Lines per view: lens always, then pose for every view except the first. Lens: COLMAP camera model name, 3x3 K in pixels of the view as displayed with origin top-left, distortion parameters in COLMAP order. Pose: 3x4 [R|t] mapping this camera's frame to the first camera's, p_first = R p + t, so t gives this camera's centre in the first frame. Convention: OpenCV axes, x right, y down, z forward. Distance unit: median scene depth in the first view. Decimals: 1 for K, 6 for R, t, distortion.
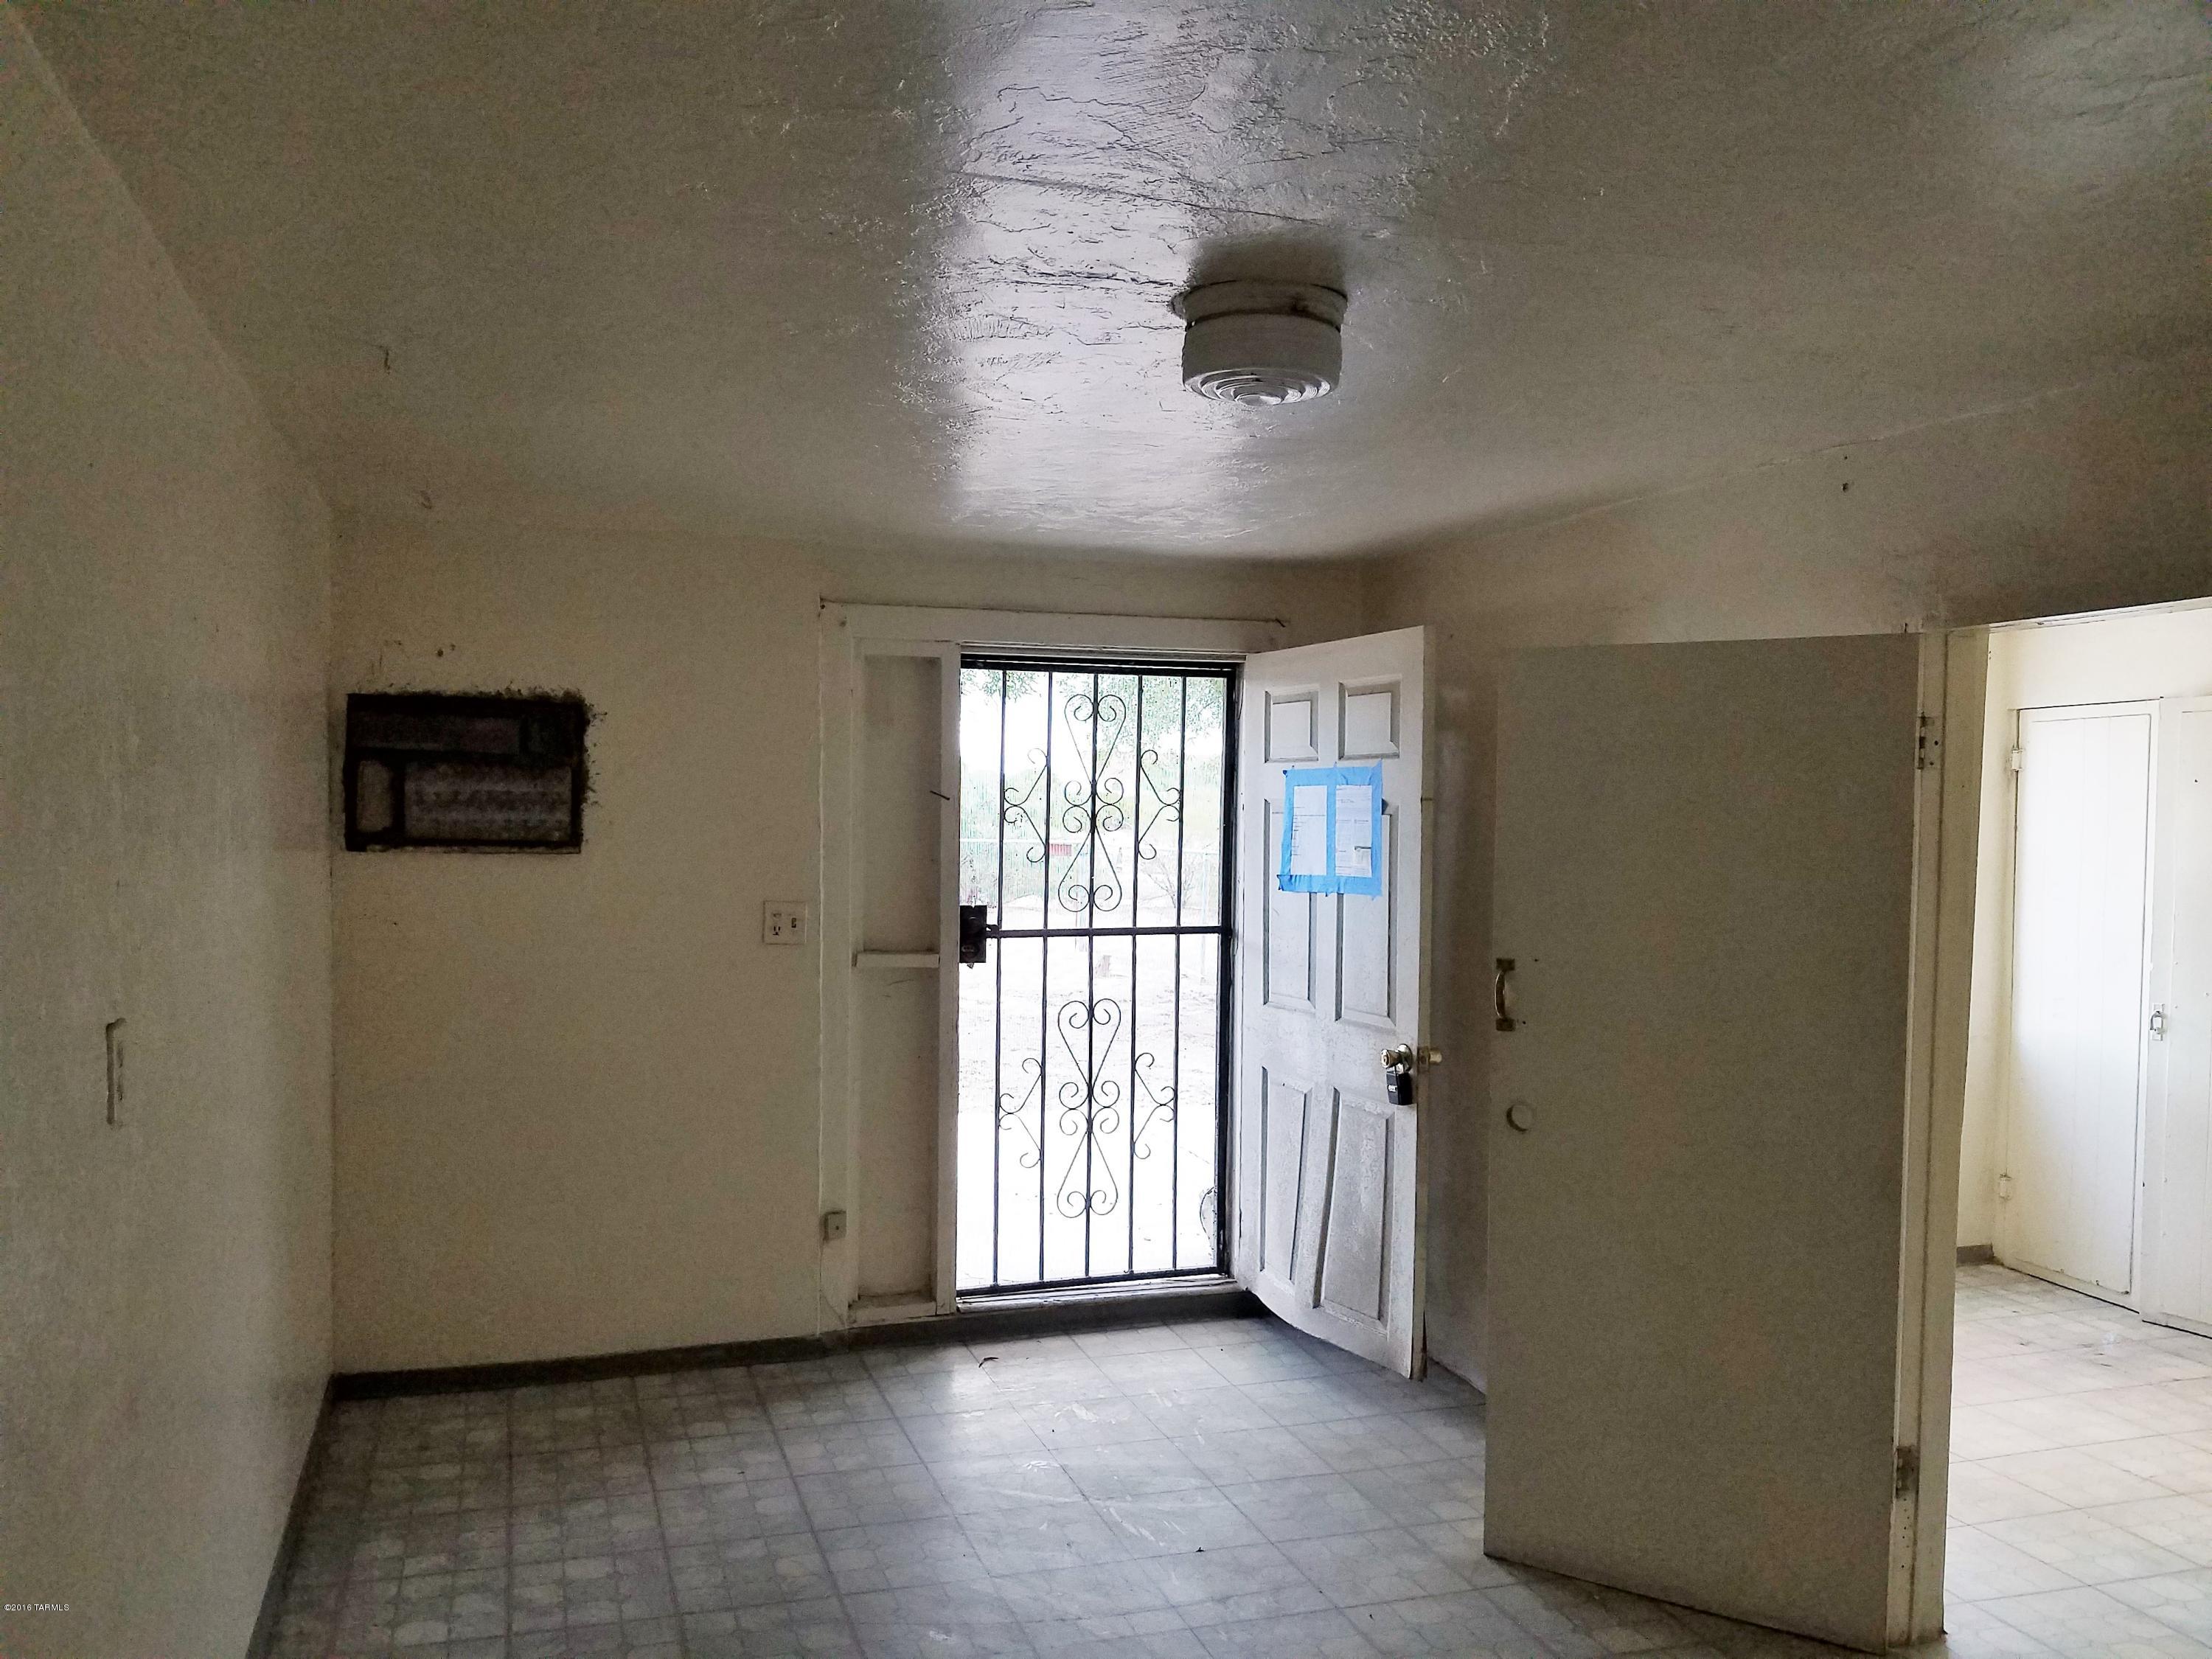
lens RADIAL K [[1702.3, 0, 1079.2], [0, 1702.3, 878.4], [0, 0, 1]] dist [0.100799, -0.243503]
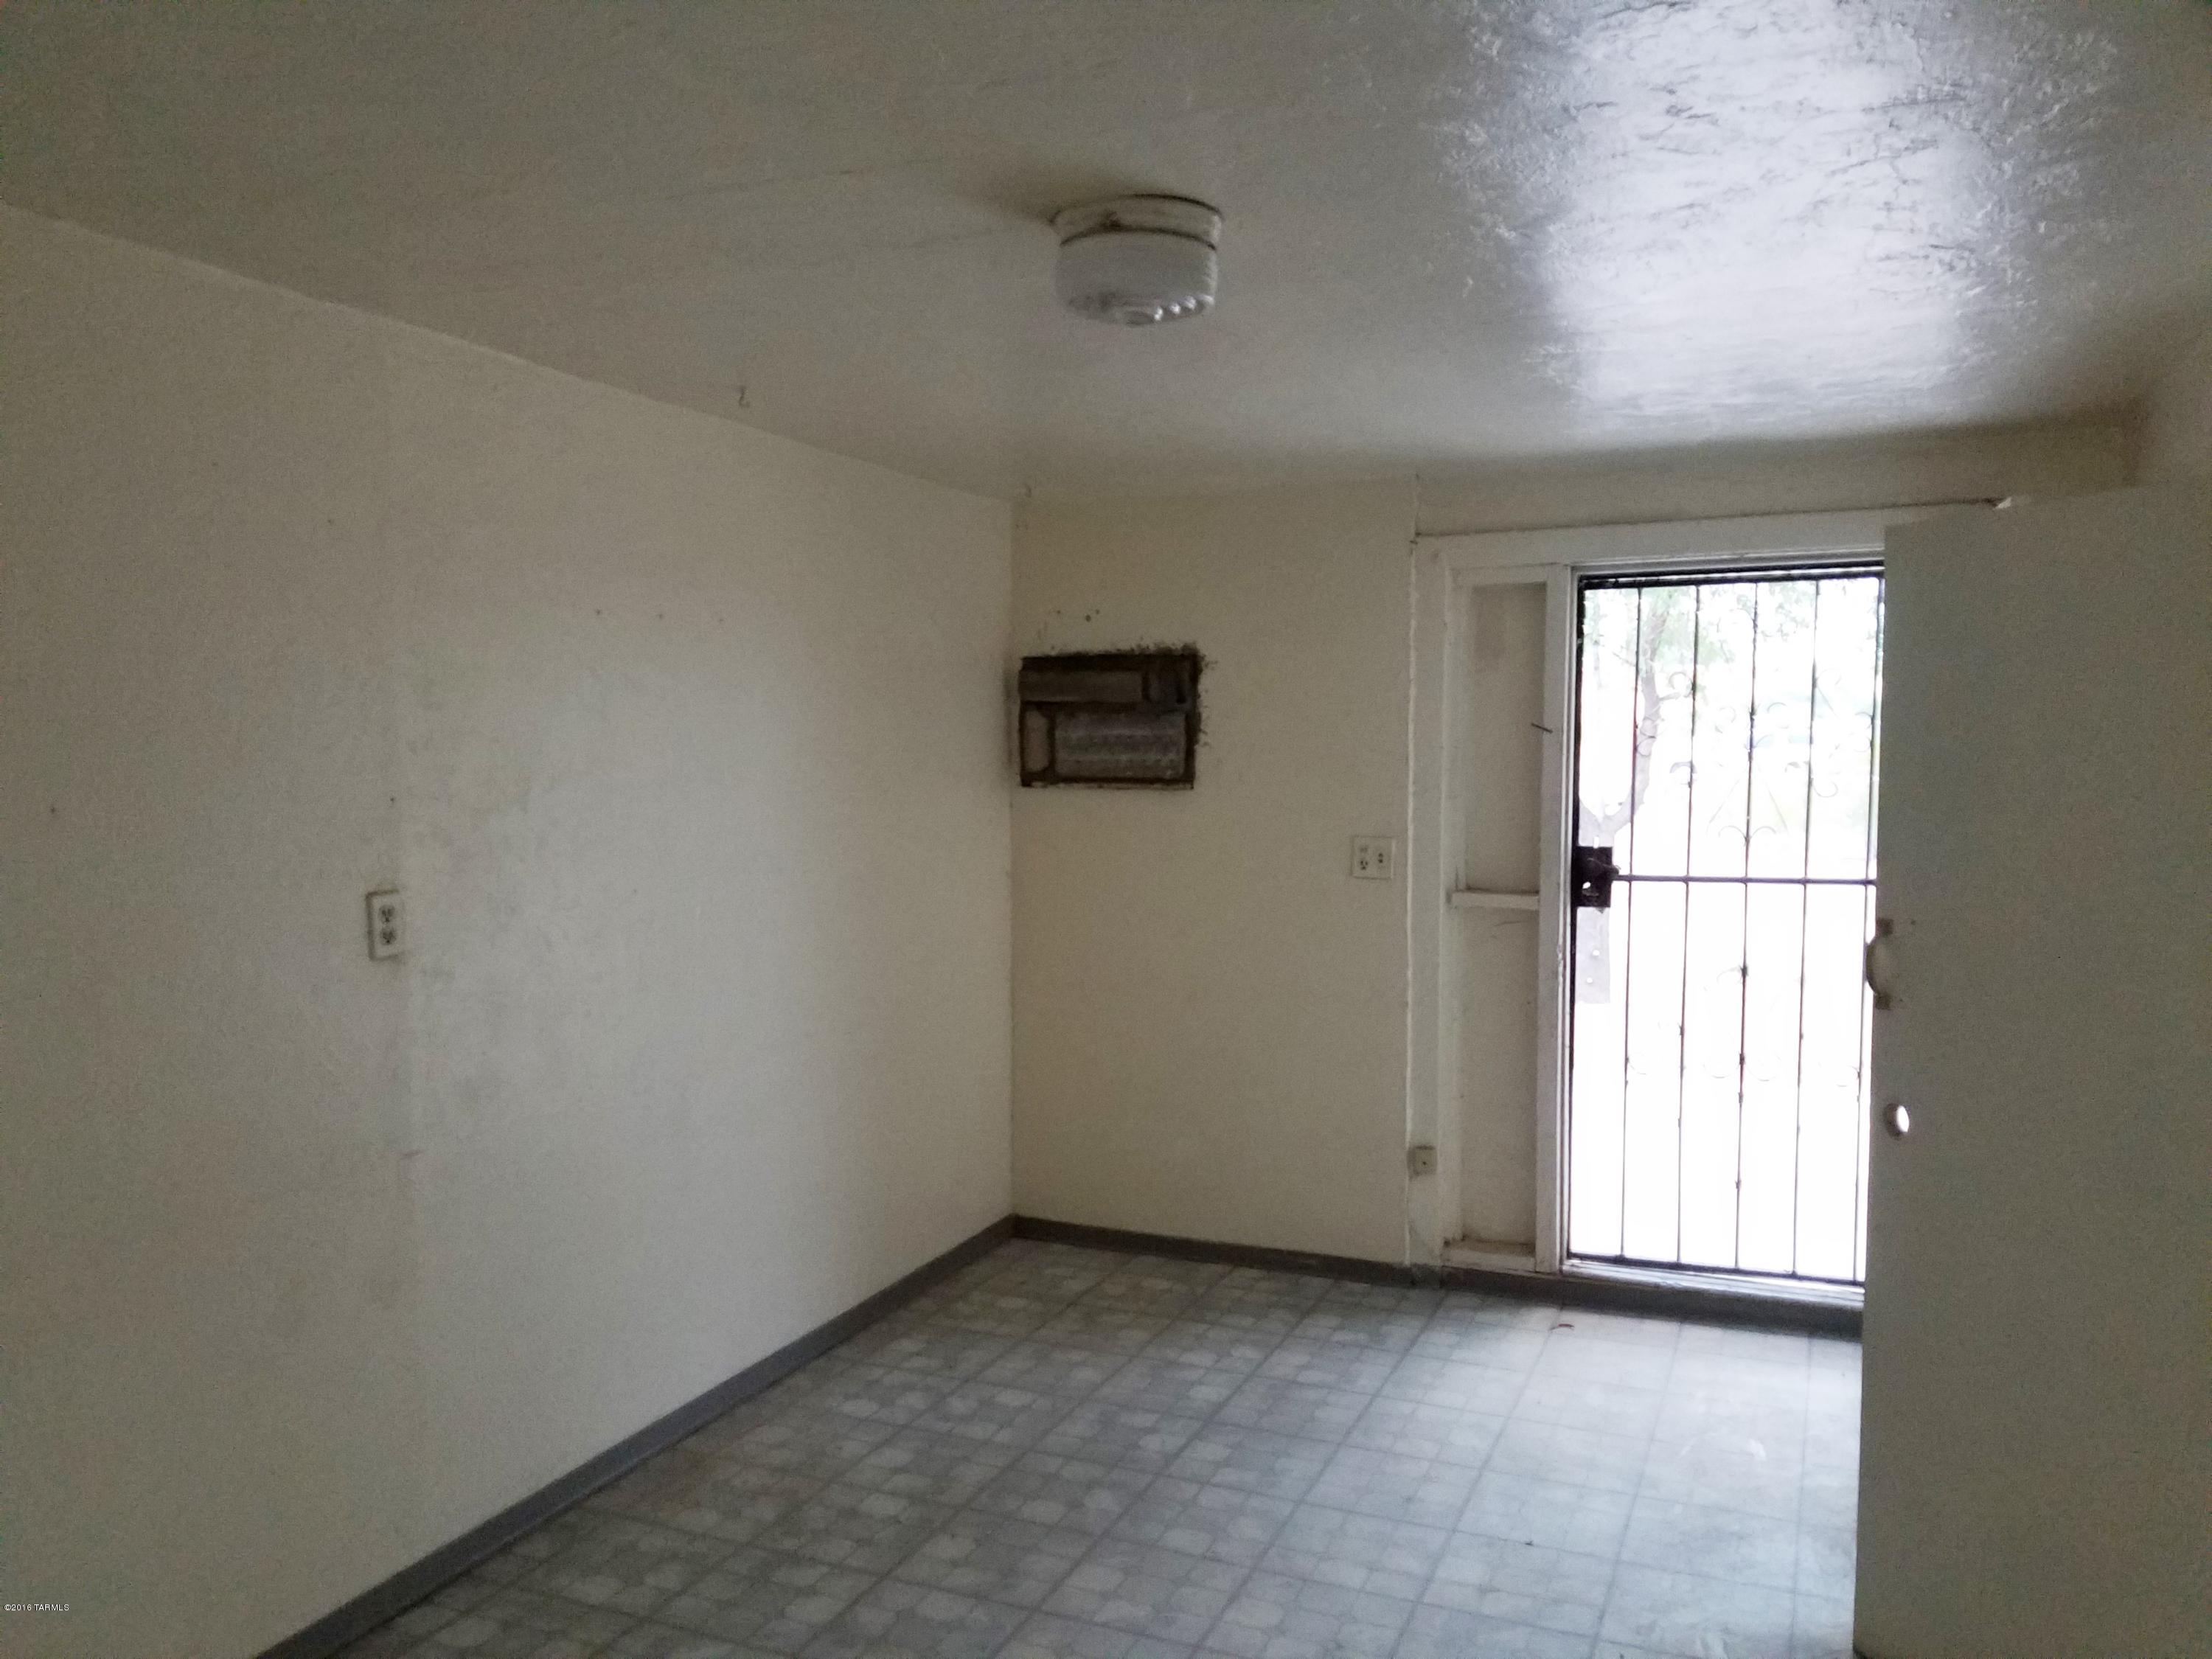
lens RADIAL K [[1702.3, 0, 1079.2], [0, 1702.3, 878.4], [0, 0, 1]] dist [0.100799, -0.243503]
pose [[0.742718, 0.035738, -0.668650, 0.398889], [-0.013594, 0.999174, 0.038304, 0.001618], [0.669467, -0.019360, 0.742590, 0.129328]]
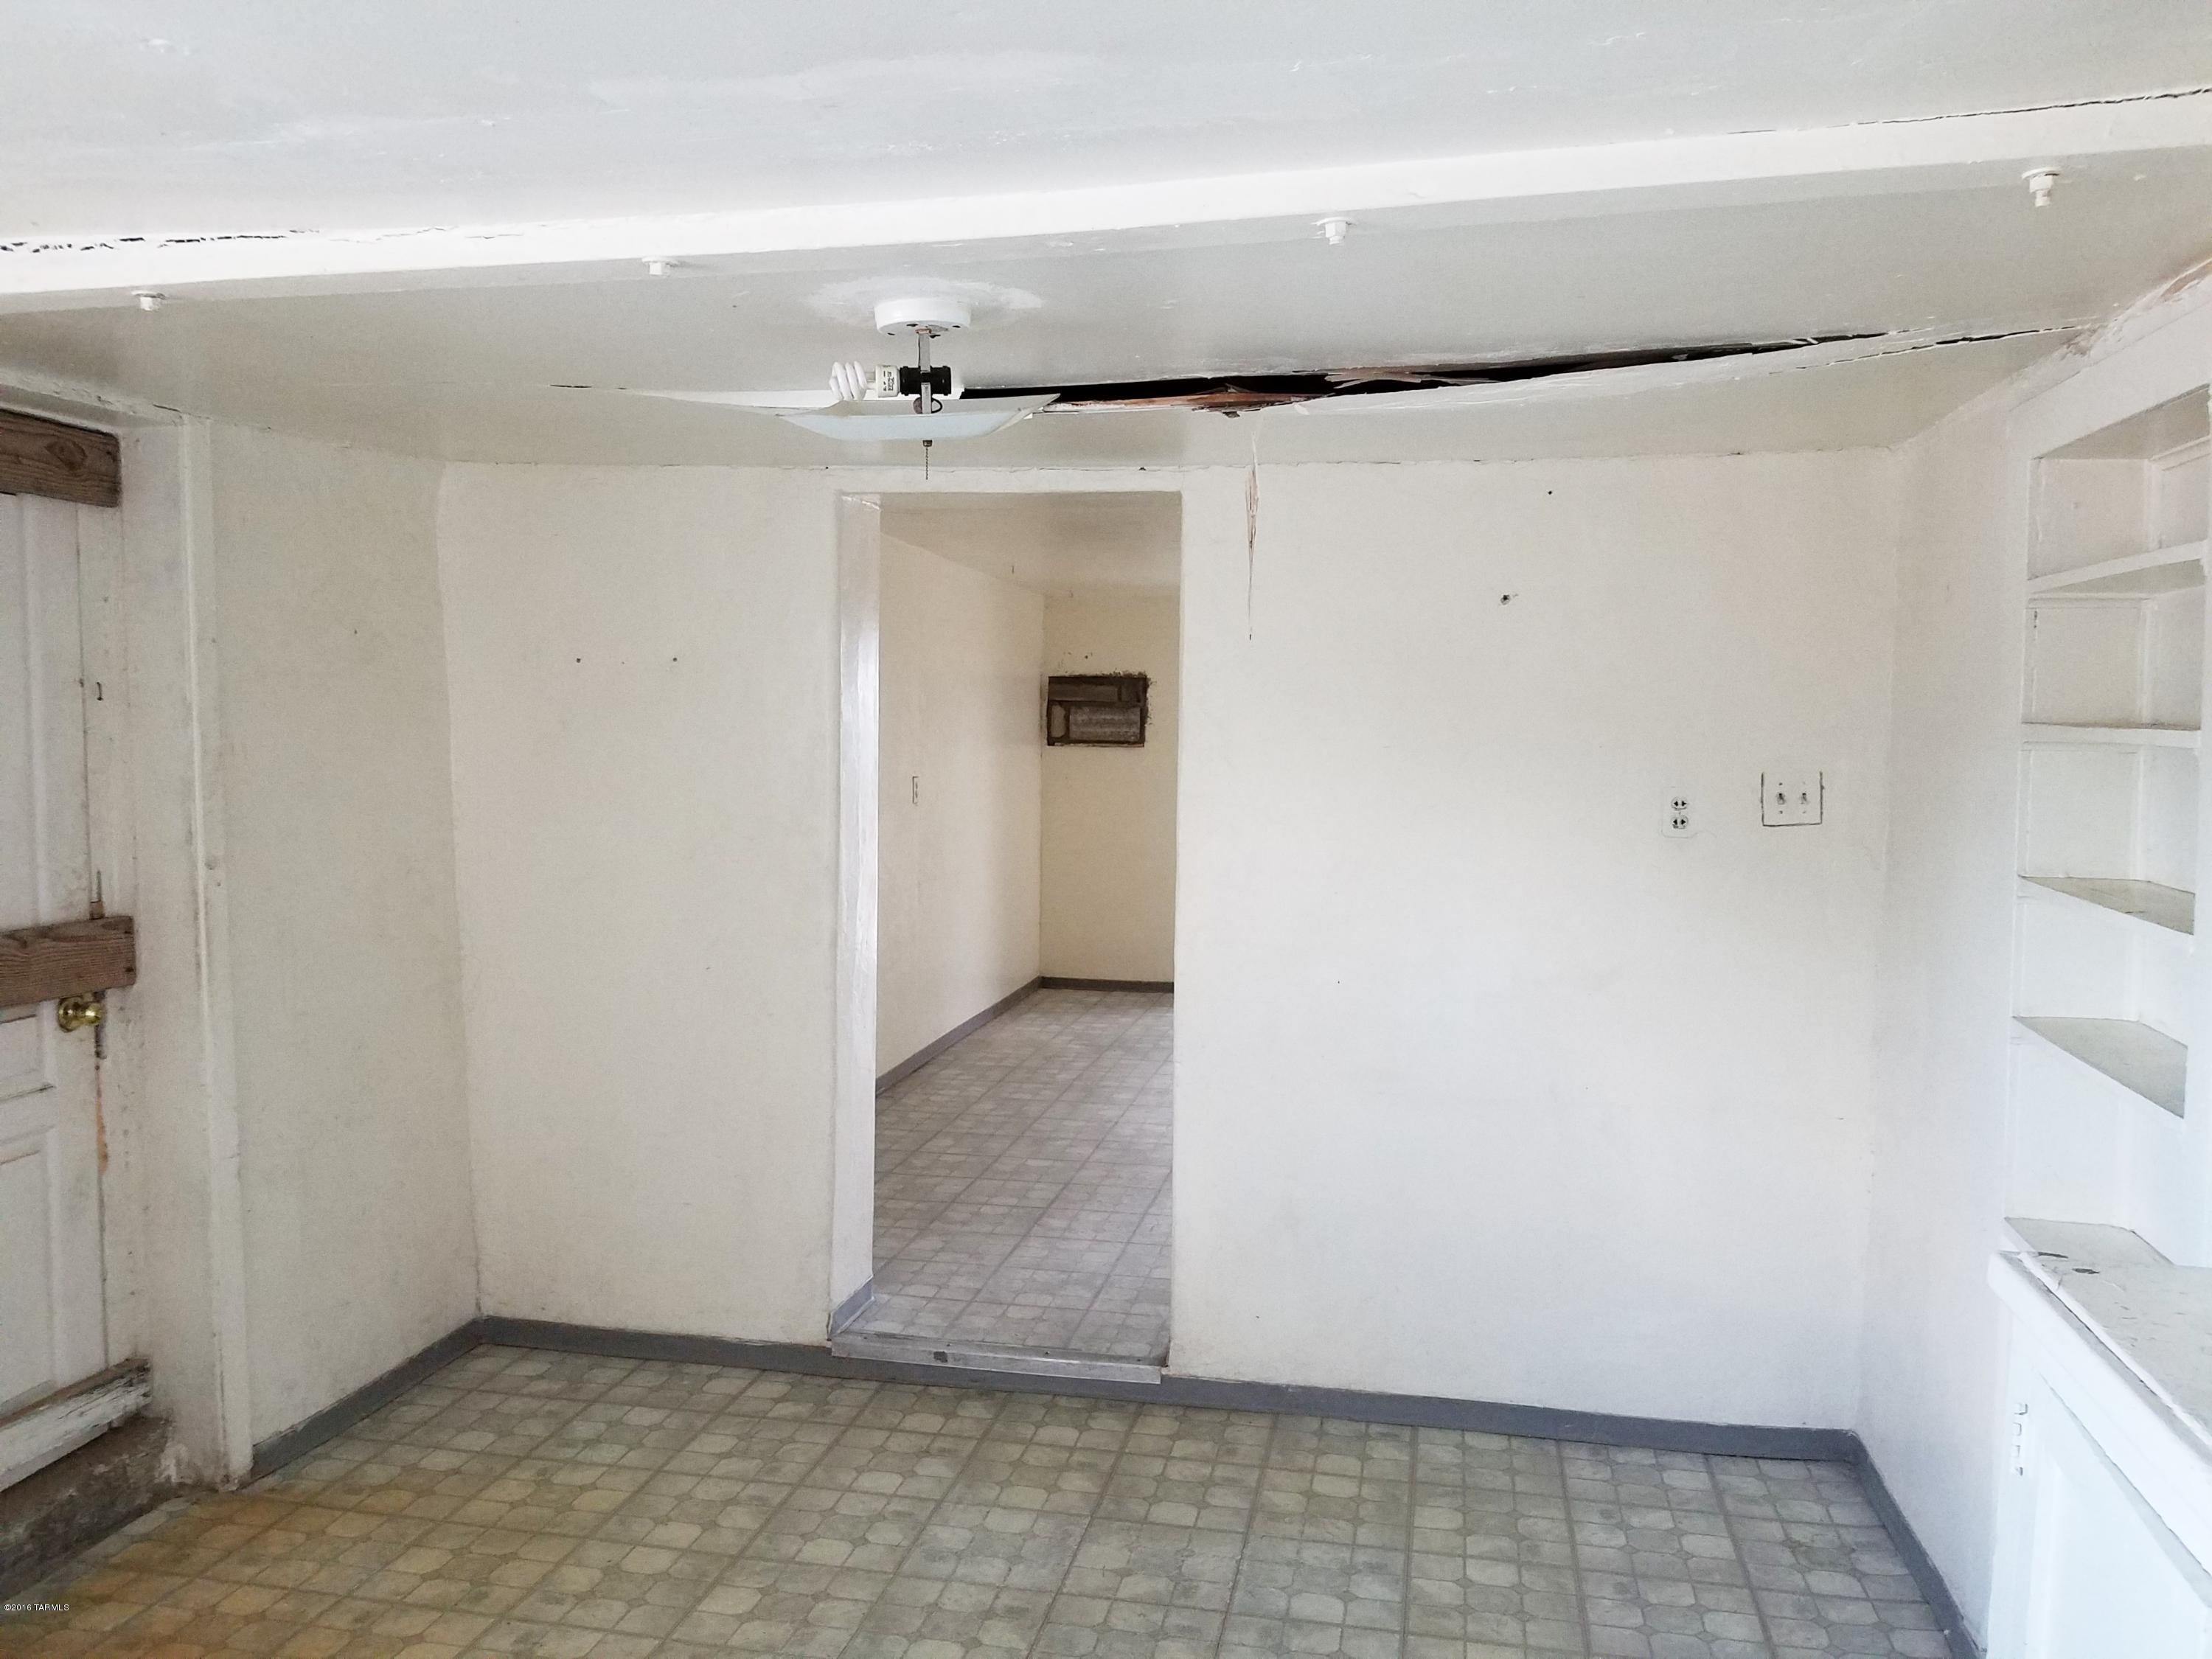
lens RADIAL K [[1765.8, 0, 1108.9], [0, 1765.8, 855.5], [0, 0, 1]] dist [0.115096, -0.166578]
pose [[0.876801, 0.024435, -0.480231, 0.749782], [-0.014595, 0.999600, 0.024215, 0.069431], [0.480631, -0.014223, 0.876808, -0.984801]]
